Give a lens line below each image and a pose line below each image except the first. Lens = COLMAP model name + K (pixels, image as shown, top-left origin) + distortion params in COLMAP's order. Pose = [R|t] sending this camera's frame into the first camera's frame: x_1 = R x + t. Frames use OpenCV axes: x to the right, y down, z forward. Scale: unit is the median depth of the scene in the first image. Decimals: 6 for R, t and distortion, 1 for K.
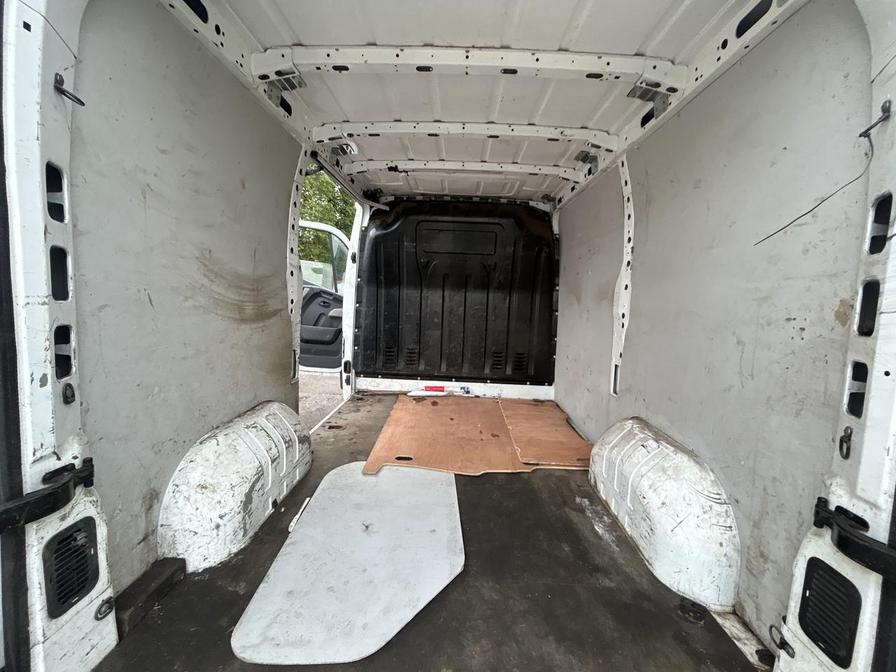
lens RADIAL K [[362.9, 0, 448.3], [0, 362.9, 336.9], [0, 0, 1]] dist [-0.000889, 0.000226]
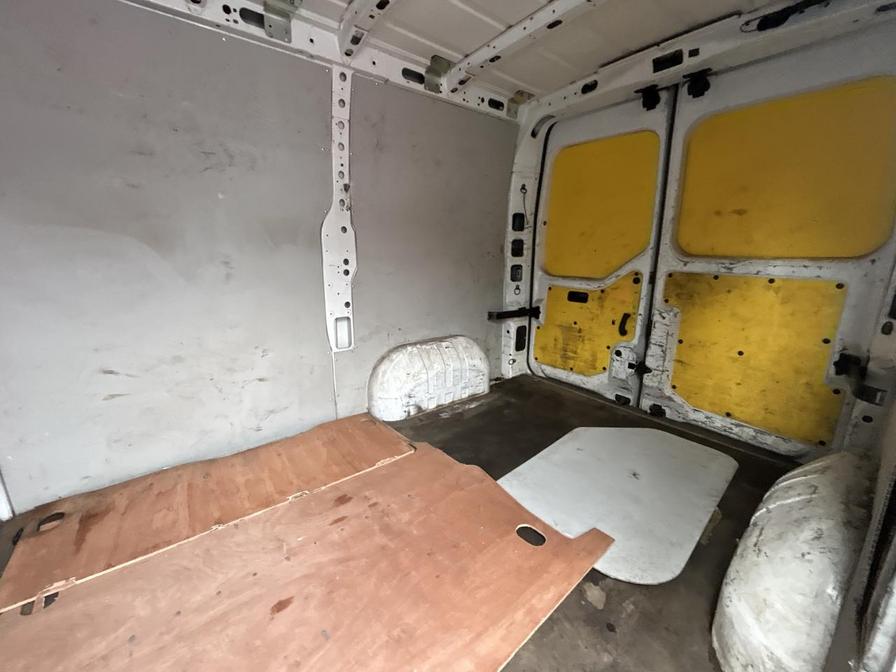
lens RADIAL K [[375.0, 0, 448.0], [0, 375.0, 336.0], [0, 0, 1]] dist [0.009841, 0.000113]
pose [[-0.648545, -0.220713, 0.728474, -0.528739], [0.049611, 0.942746, 0.329800, -0.228669], [-0.759557, 0.250031, -0.600464, 1.791954]]
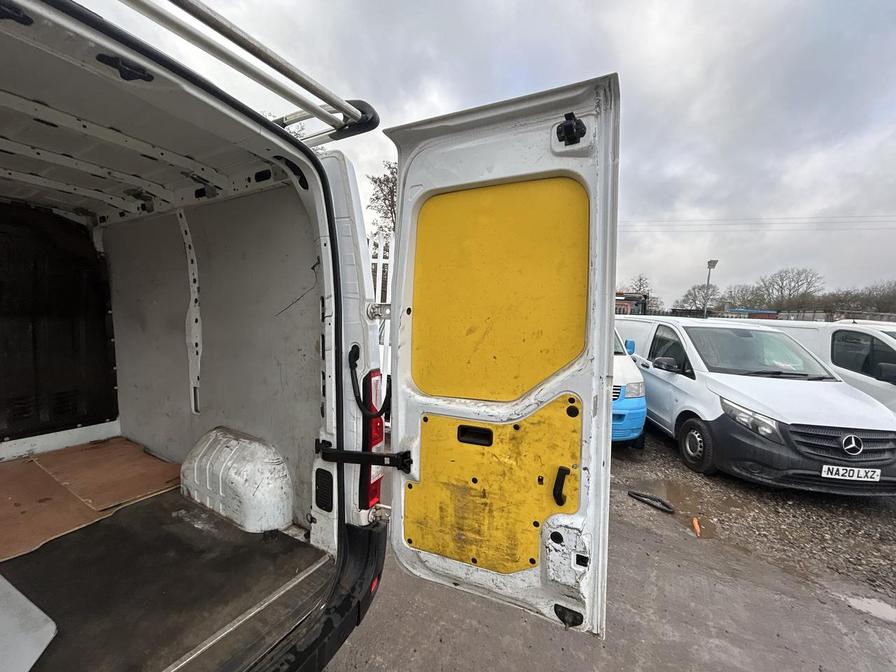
lens RADIAL K [[362.9, 0, 448.3], [0, 362.9, 336.9], [0, 0, 1]] dist [-0.000889, 0.000226]
pose [[0.478395, -0.084298, 0.874089, -0.187825], [0.089420, 0.994884, 0.047008, -0.083280], [-0.873580, 0.055673, 0.483486, -0.345689]]
